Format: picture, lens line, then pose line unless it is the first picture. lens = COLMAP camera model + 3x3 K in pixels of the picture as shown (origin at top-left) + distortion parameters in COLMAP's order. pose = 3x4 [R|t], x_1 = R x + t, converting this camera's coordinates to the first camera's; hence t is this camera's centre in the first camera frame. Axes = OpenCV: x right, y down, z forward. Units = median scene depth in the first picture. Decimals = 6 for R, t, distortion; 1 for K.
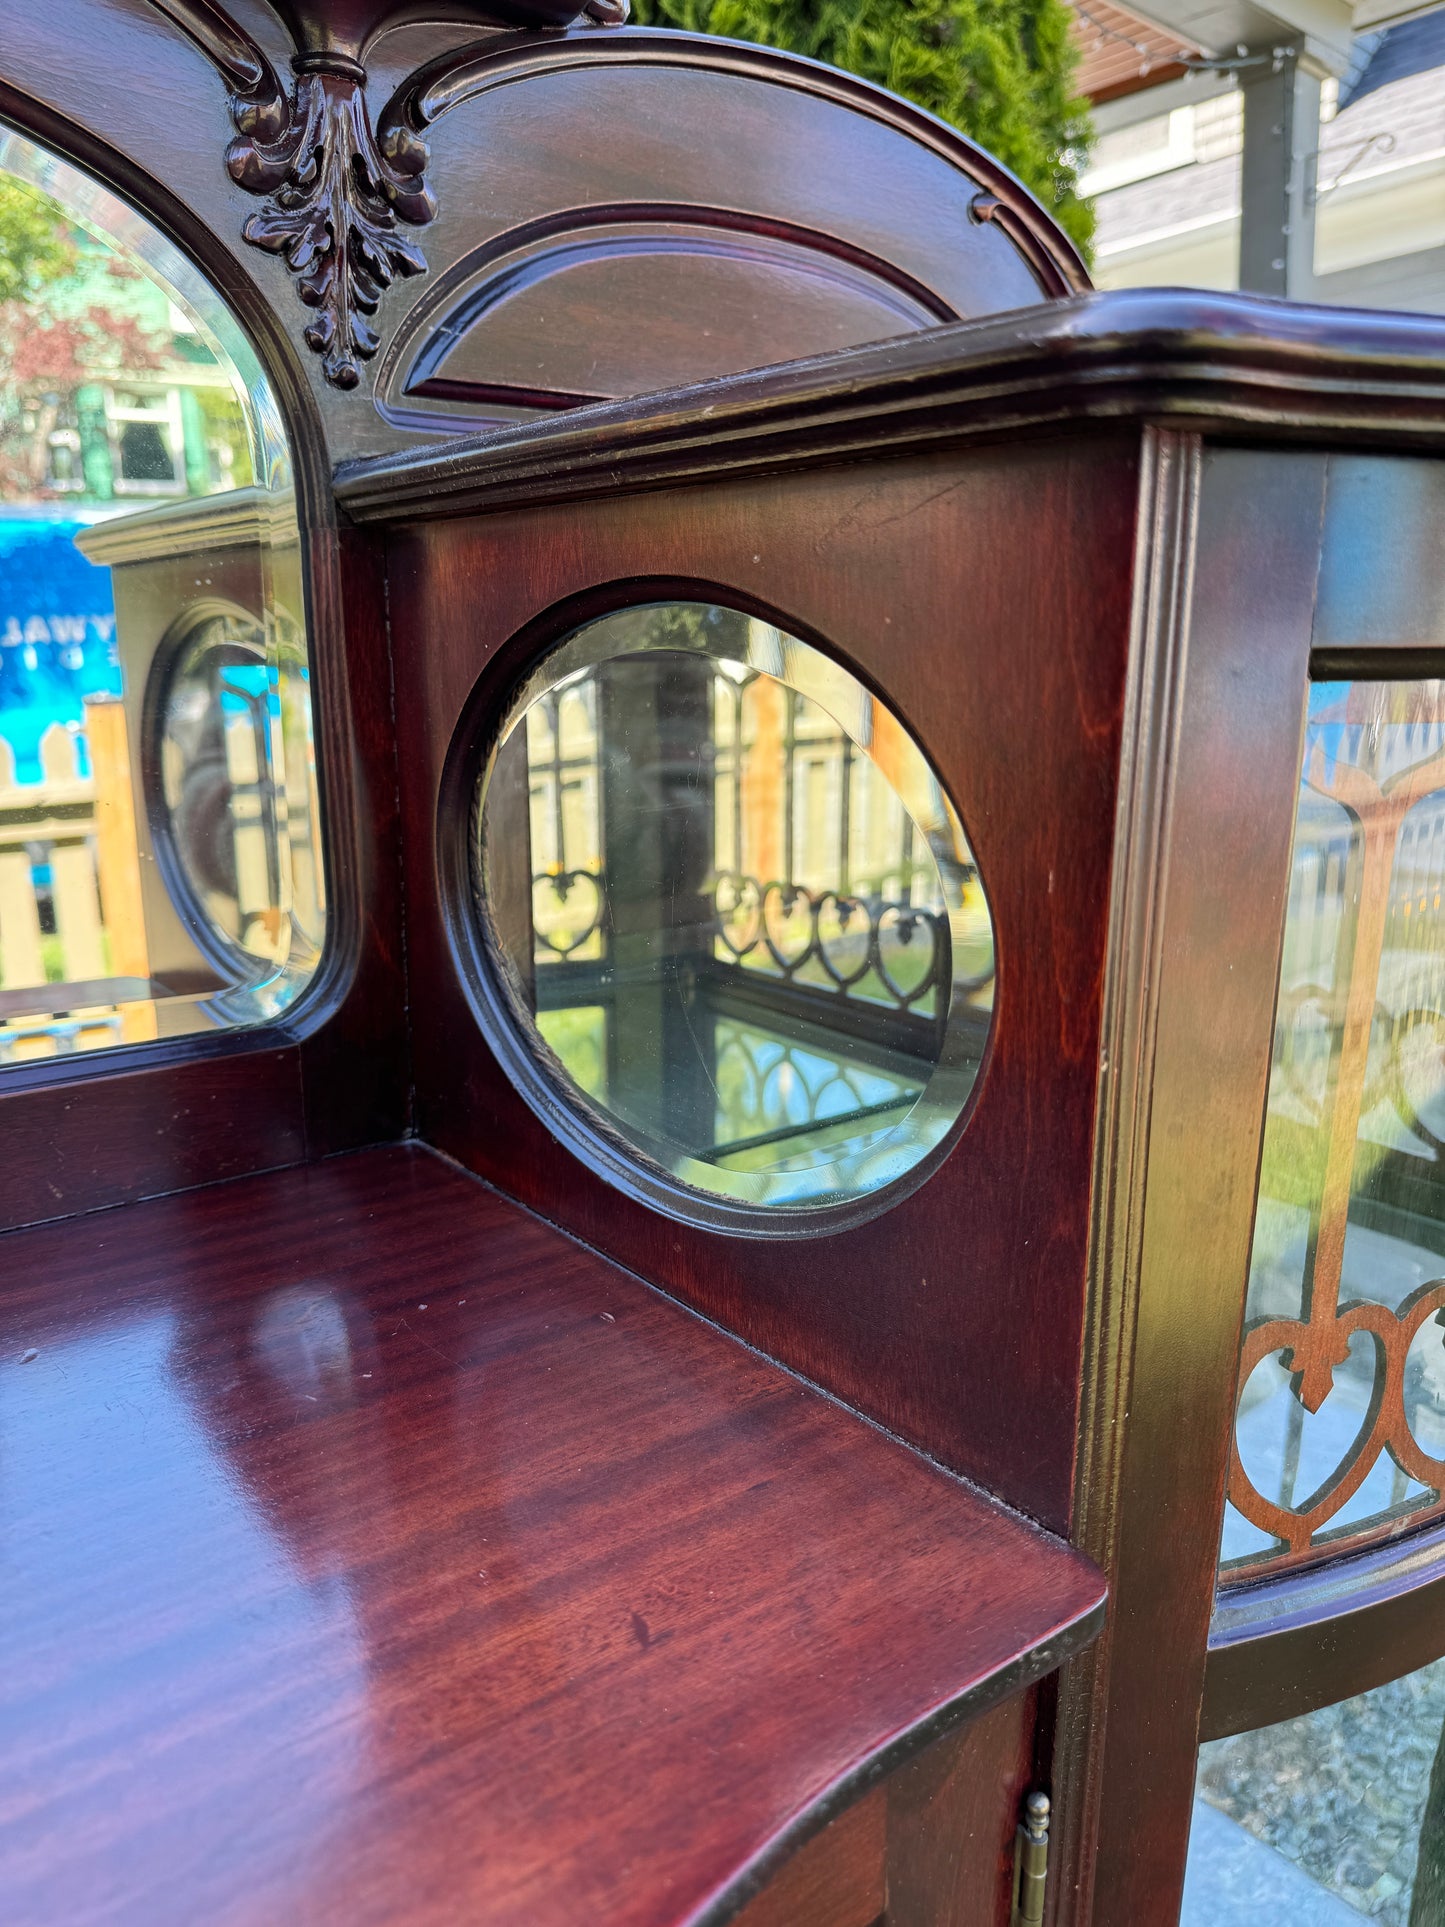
lens RADIAL K [[1382.9, 0, 706.4], [0, 1382.9, 975.6], [0, 0, 1]] dist [-0.005672, -0.003512]
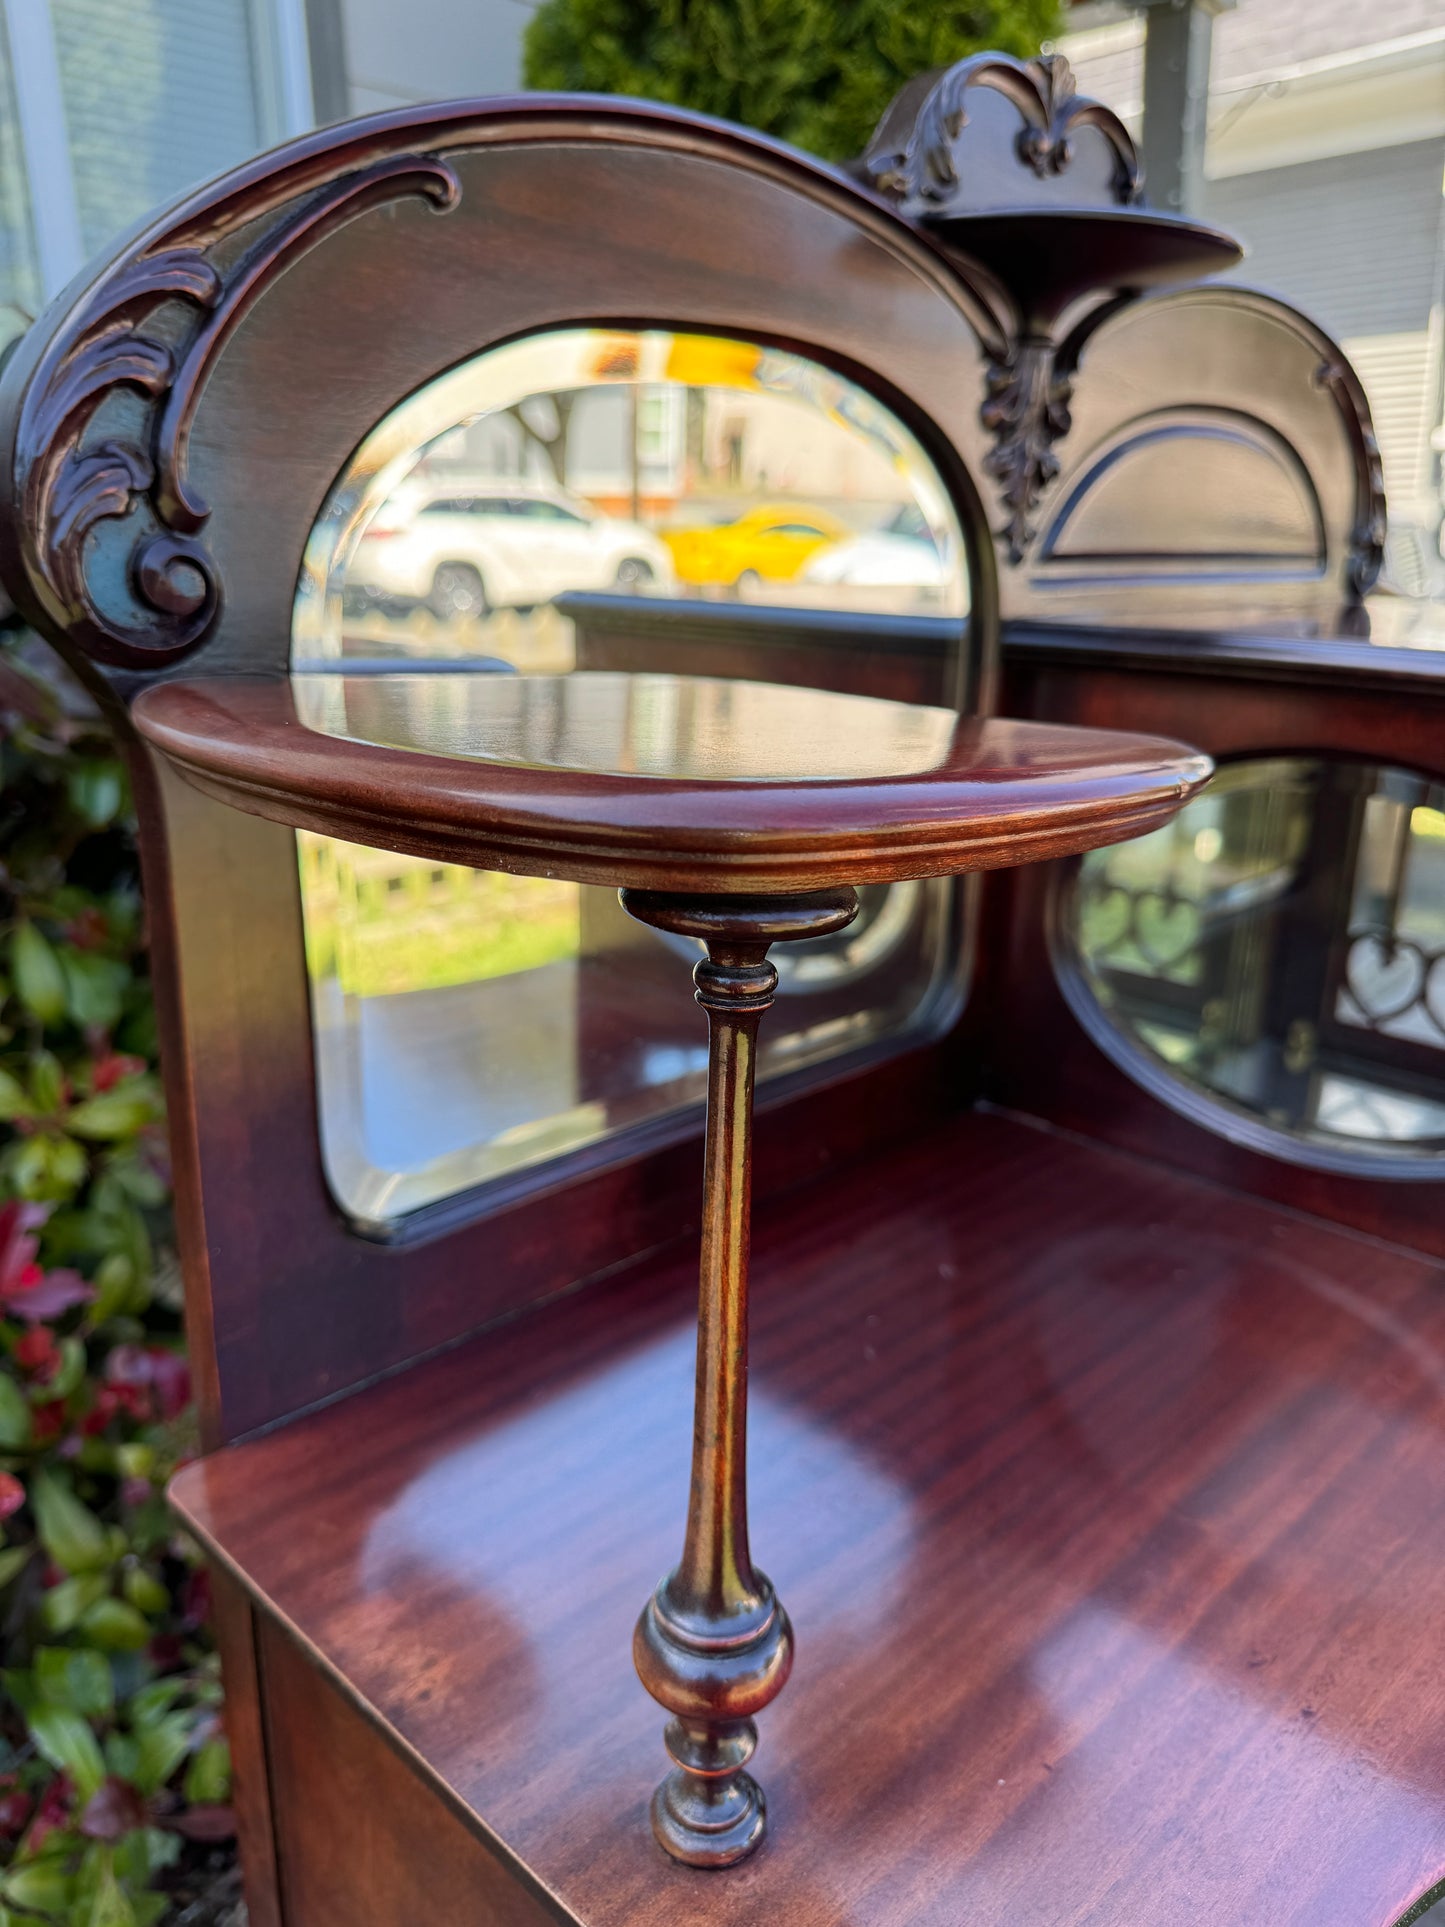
lens RADIAL K [[1382.9, 0, 706.4], [0, 1382.9, 975.6], [0, 0, 1]] dist [-0.005672, -0.003512]
pose [[0.992523, -0.028849, 0.118600, -0.611154], [0.019975, 0.996957, 0.075348, -0.109093], [-0.120413, -0.072416, 0.990079, -0.282613]]
